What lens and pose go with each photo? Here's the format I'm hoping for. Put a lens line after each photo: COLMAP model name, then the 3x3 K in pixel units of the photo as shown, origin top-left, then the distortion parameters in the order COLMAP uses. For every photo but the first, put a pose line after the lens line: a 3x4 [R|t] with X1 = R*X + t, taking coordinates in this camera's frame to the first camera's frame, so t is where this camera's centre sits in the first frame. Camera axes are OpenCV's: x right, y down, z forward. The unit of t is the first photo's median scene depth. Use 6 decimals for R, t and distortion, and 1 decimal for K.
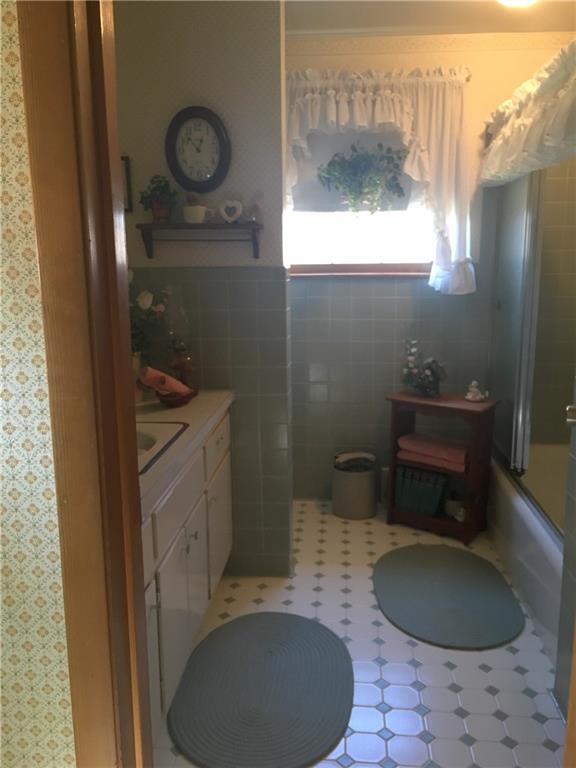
lens RADIAL K [[654.2, 0, 286.9], [0, 654.2, 384.9], [0, 0, 1]] dist [0.046192, -0.048000]
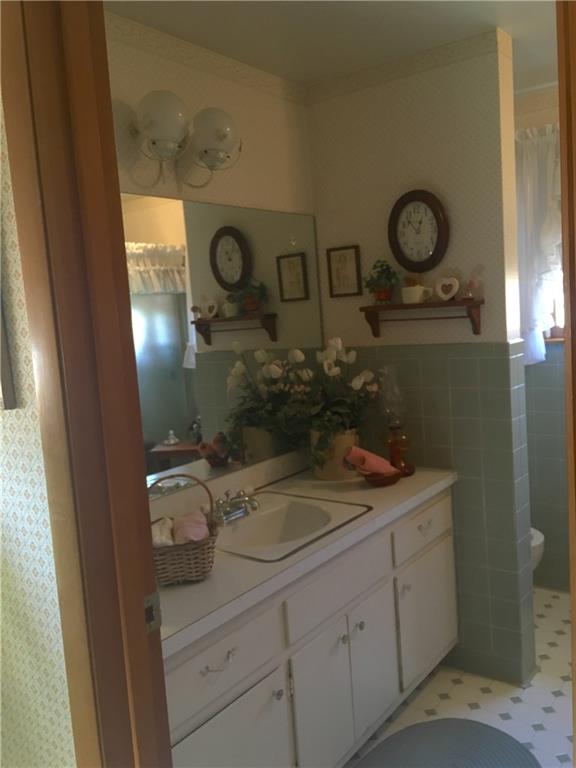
lens RADIAL K [[654.2, 0, 287.4], [0, 654.2, 380.7], [0, 0, 1]] dist [0.046192, -0.048000]
pose [[0.850023, 0.004729, -0.526724, 0.226782], [-0.040795, 0.997547, -0.056878, -0.062178], [0.525163, 0.069835, 0.848131, 0.053620]]
